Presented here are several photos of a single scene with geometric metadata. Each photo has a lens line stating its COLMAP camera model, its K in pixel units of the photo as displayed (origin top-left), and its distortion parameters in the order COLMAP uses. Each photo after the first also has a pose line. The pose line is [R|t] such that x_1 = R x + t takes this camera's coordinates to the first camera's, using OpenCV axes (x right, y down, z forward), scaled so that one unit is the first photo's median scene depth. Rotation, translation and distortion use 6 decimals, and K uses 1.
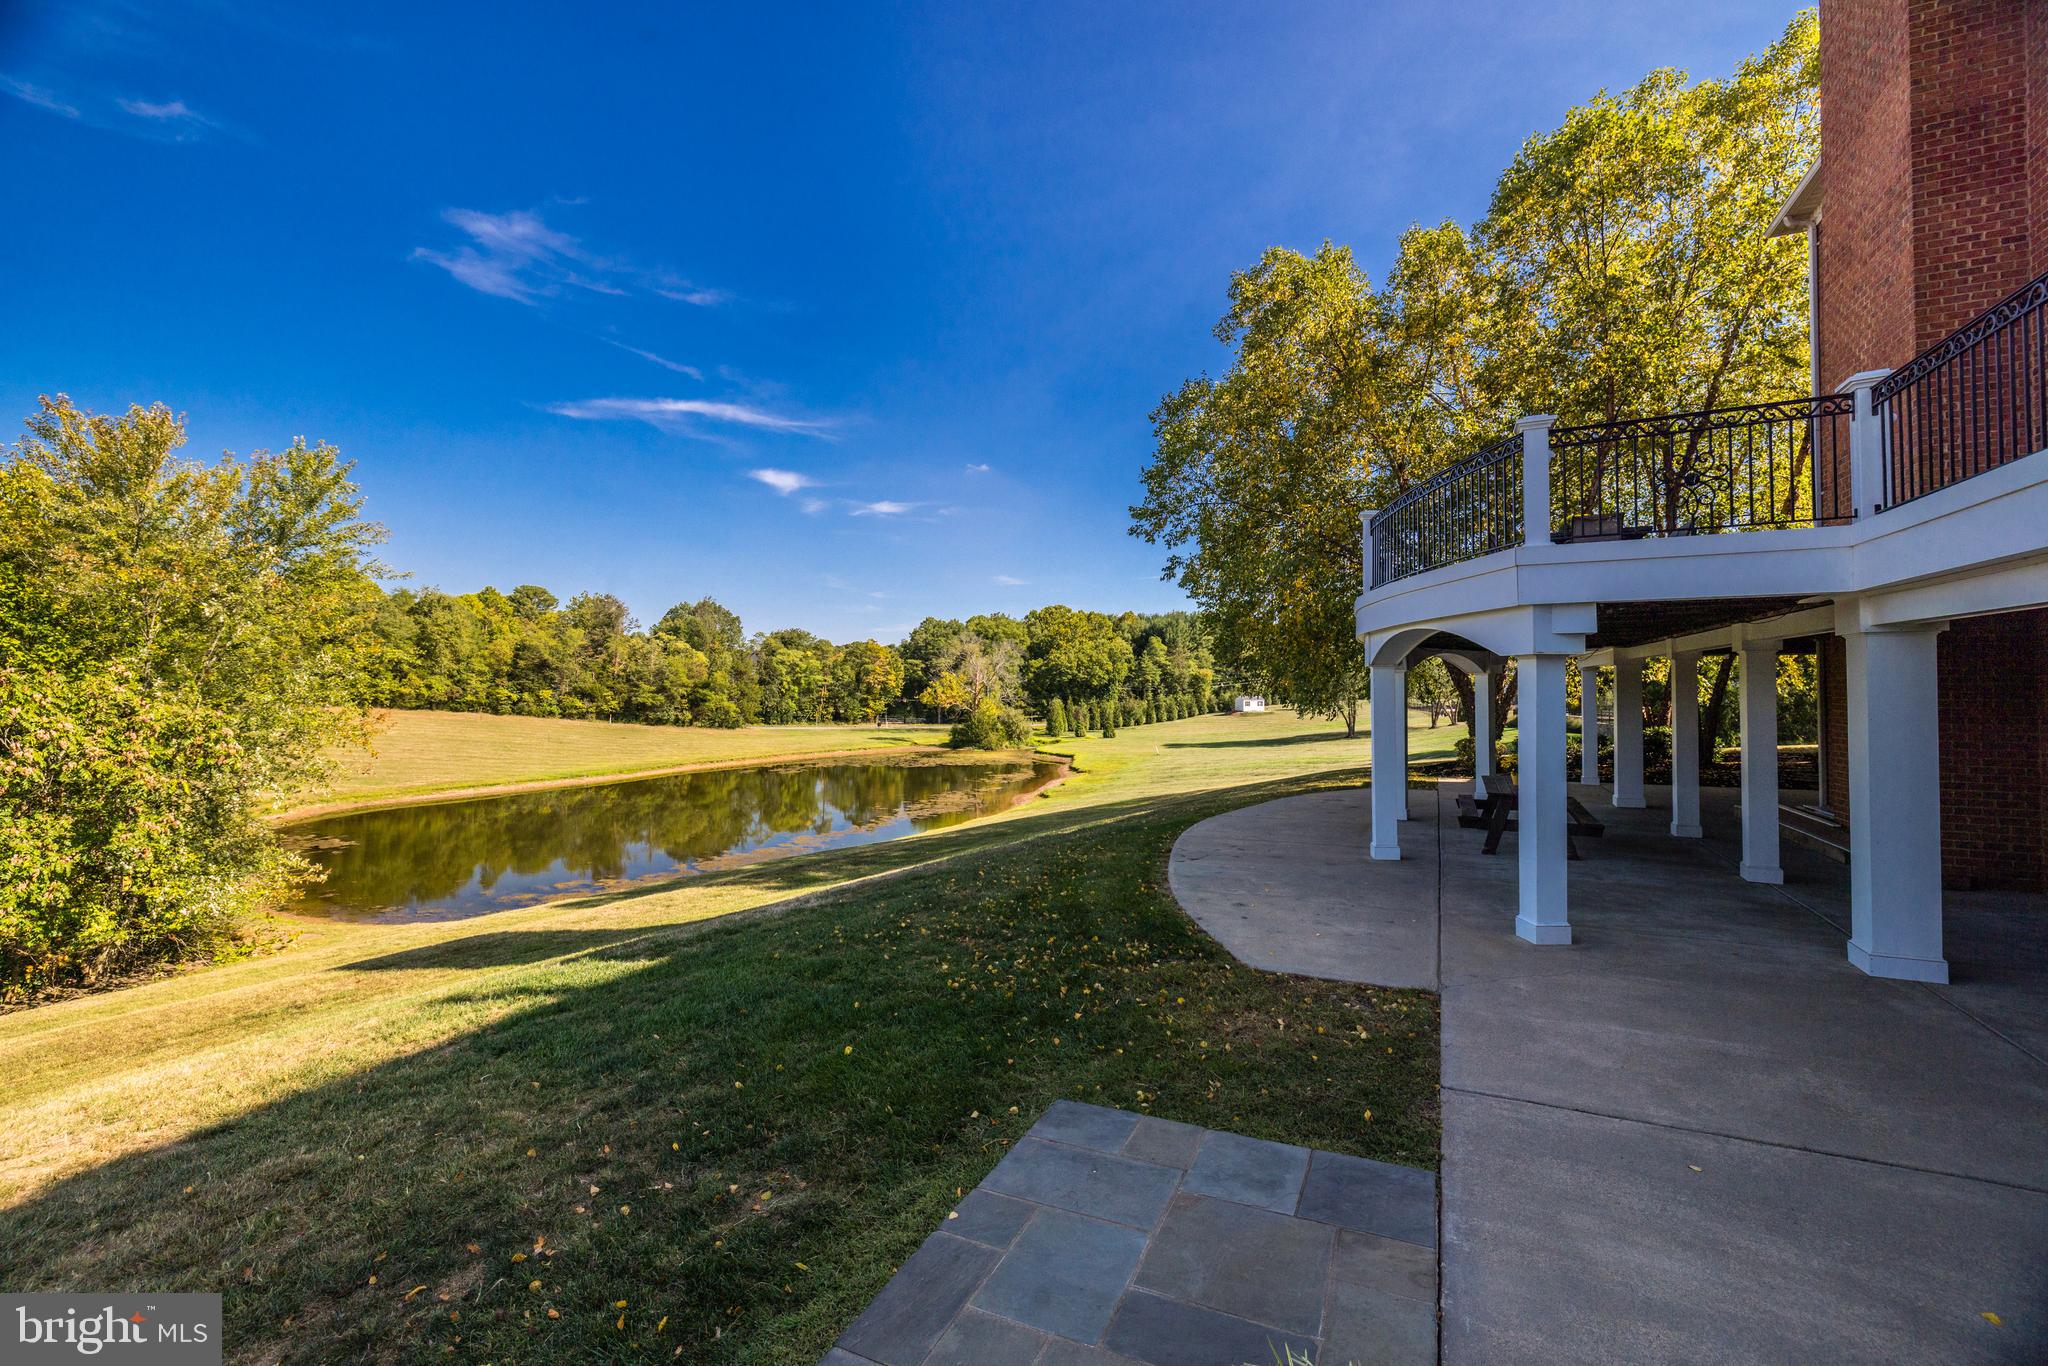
lens RADIAL K [[863.6, 0, 991.3], [0, 863.6, 675.8], [0, 0, 1]] dist [0.001599, -0.000386]
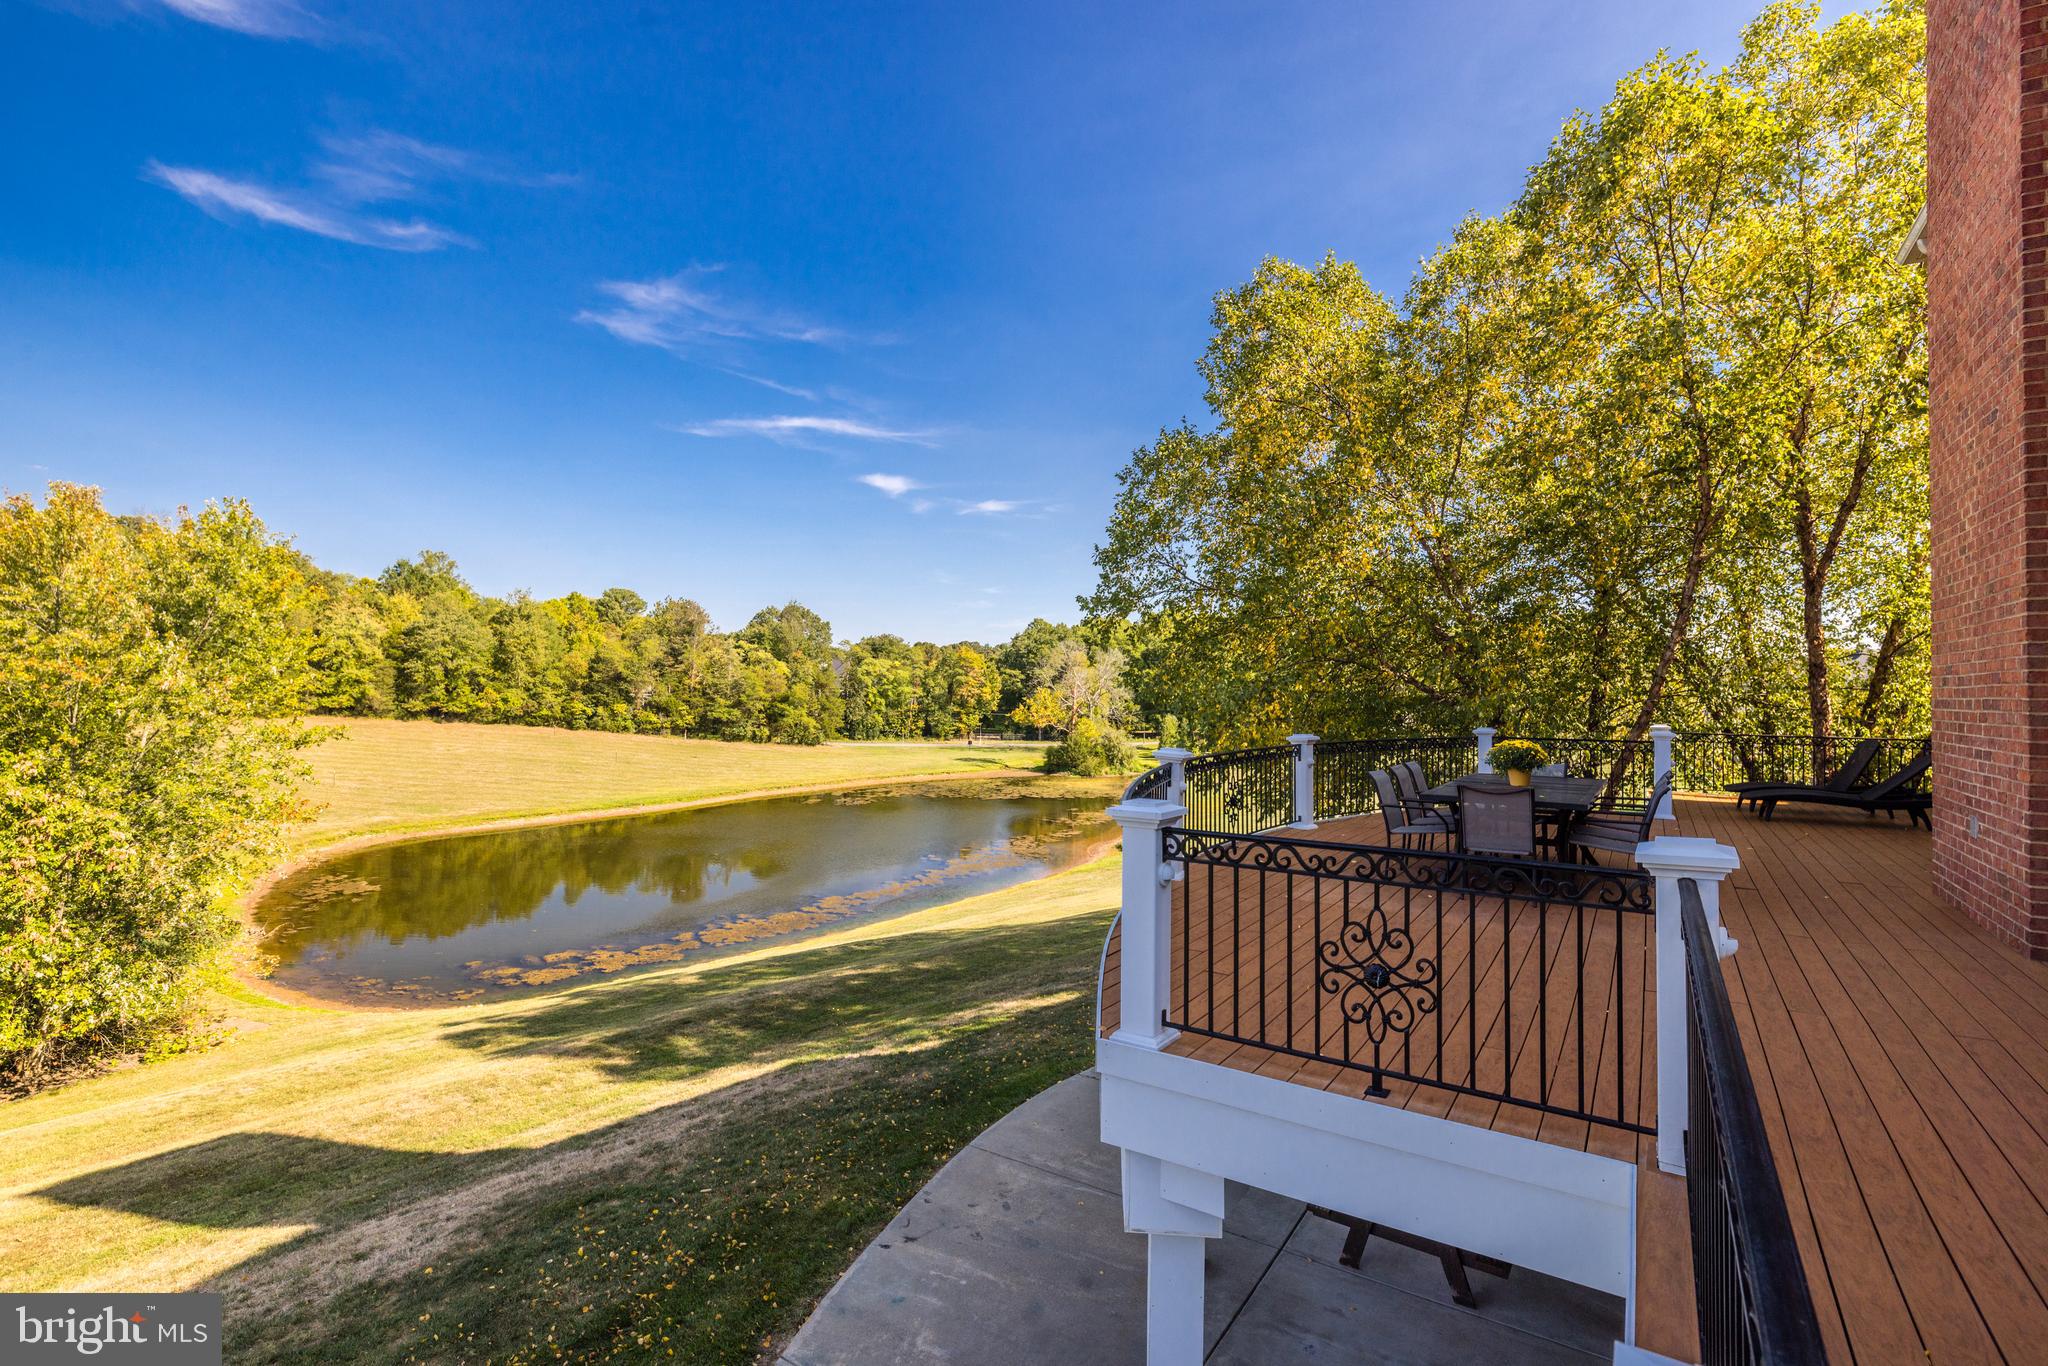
lens RADIAL K [[940.4, 0, 1007.0], [0, 940.4, 674.2], [0, 0, 1]] dist [-0.008974, 0.002453]
pose [[0.991816, 0.007033, -0.127485, 0.161881], [-0.006395, 0.999965, 0.005412, -0.100115], [0.127518, -0.004552, 0.991826, 0.102045]]
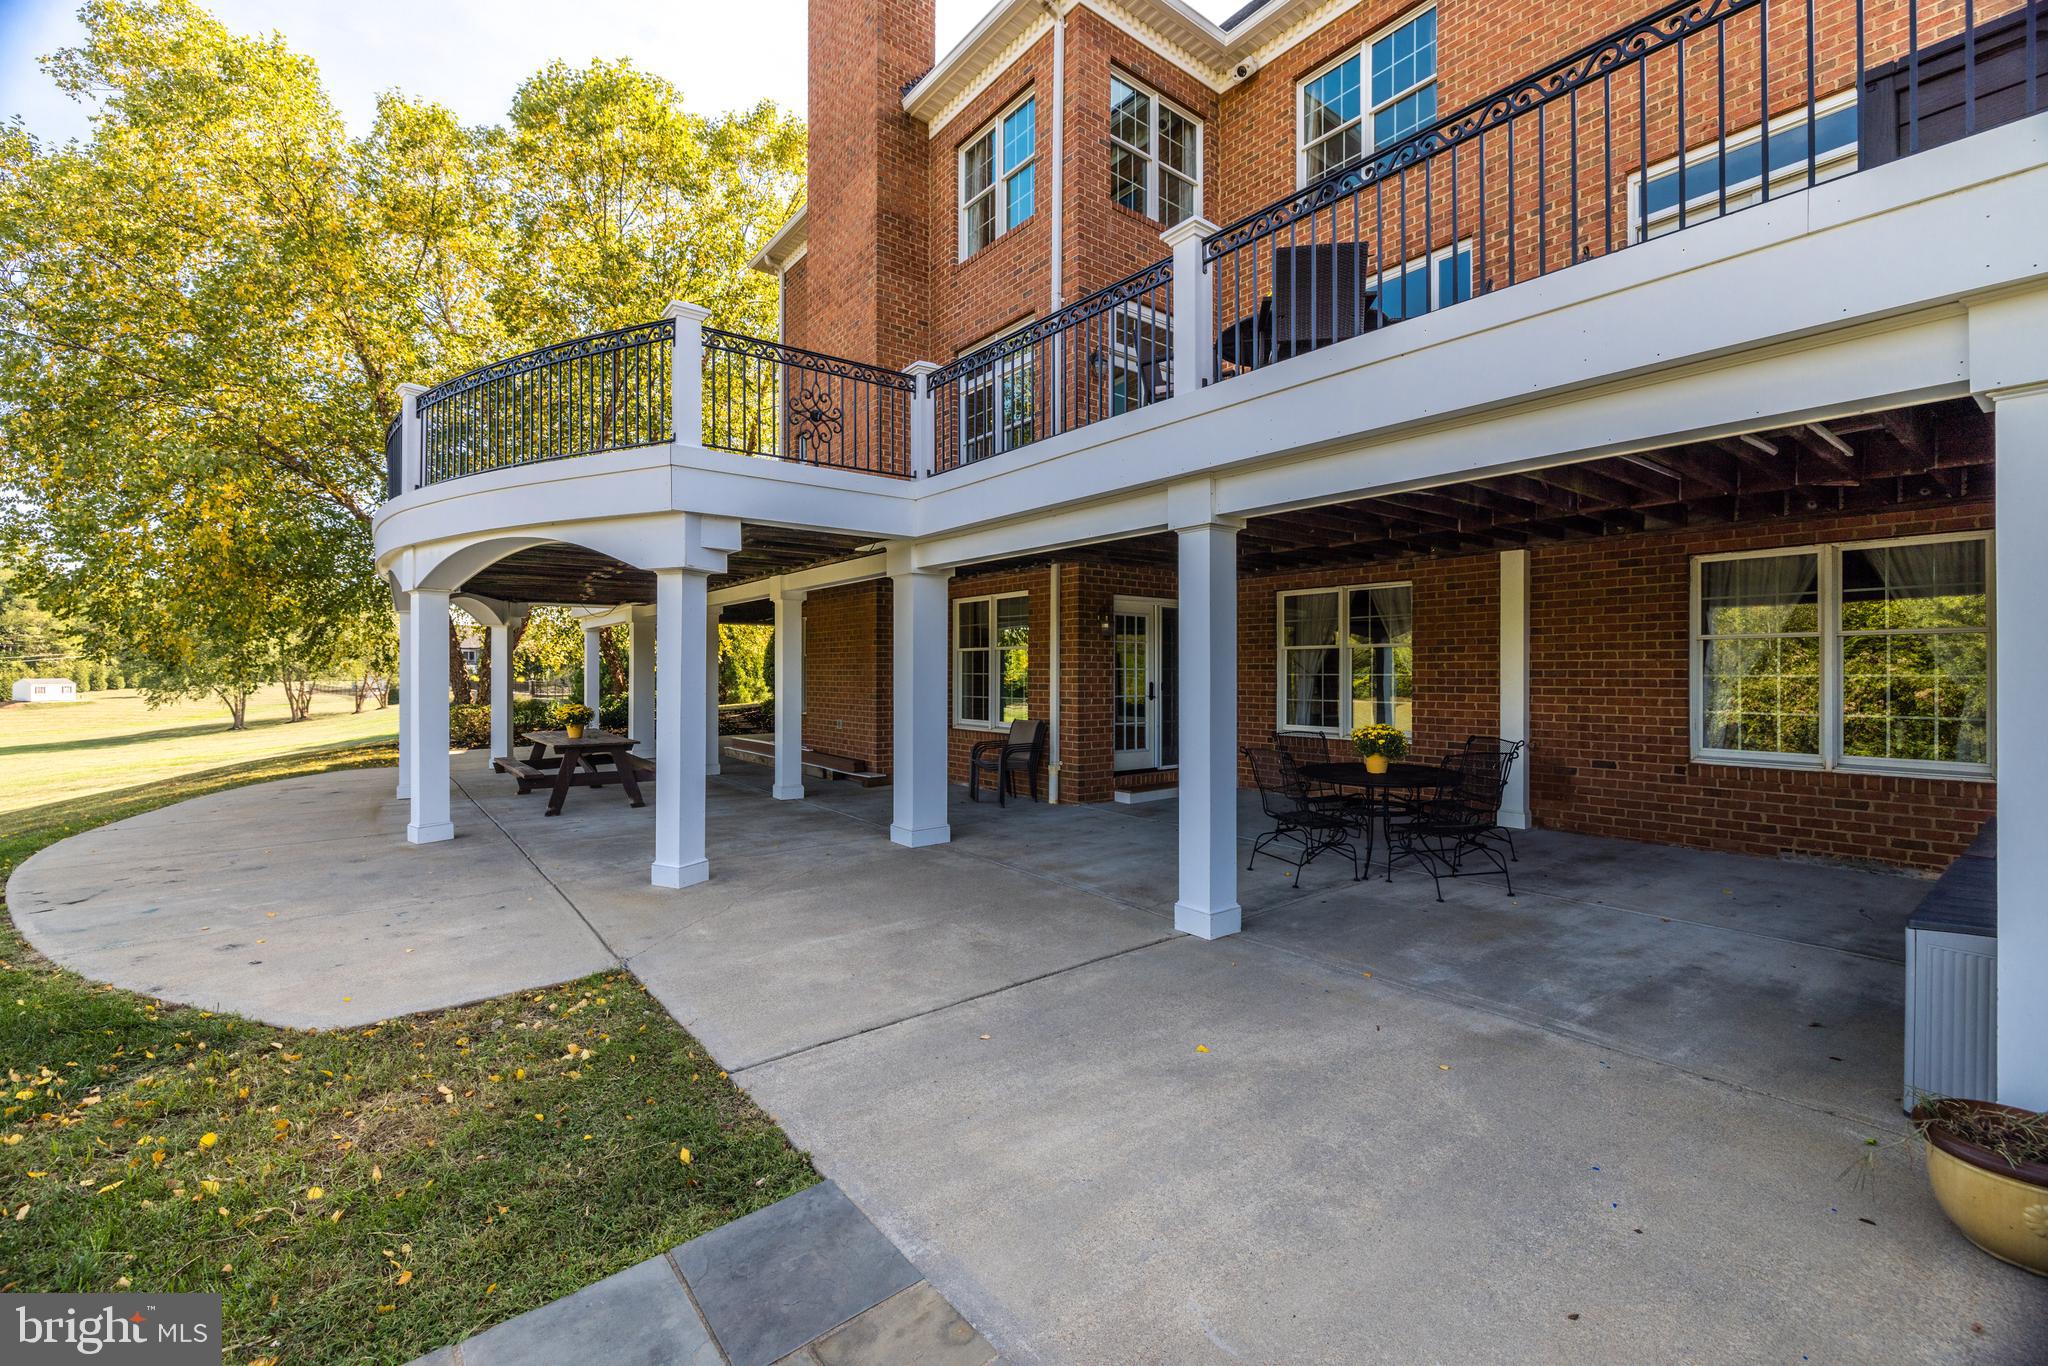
lens RADIAL K [[863.6, 0, 1041.6], [0, 863.6, 665.8], [0, 0, 1]] dist [0.001599, -0.000386]
pose [[0.405497, 0.007987, 0.914061, -0.011701], [-0.014160, 0.999897, -0.002455, 0.019794], [-0.913987, -0.011948, 0.405568, 0.076578]]
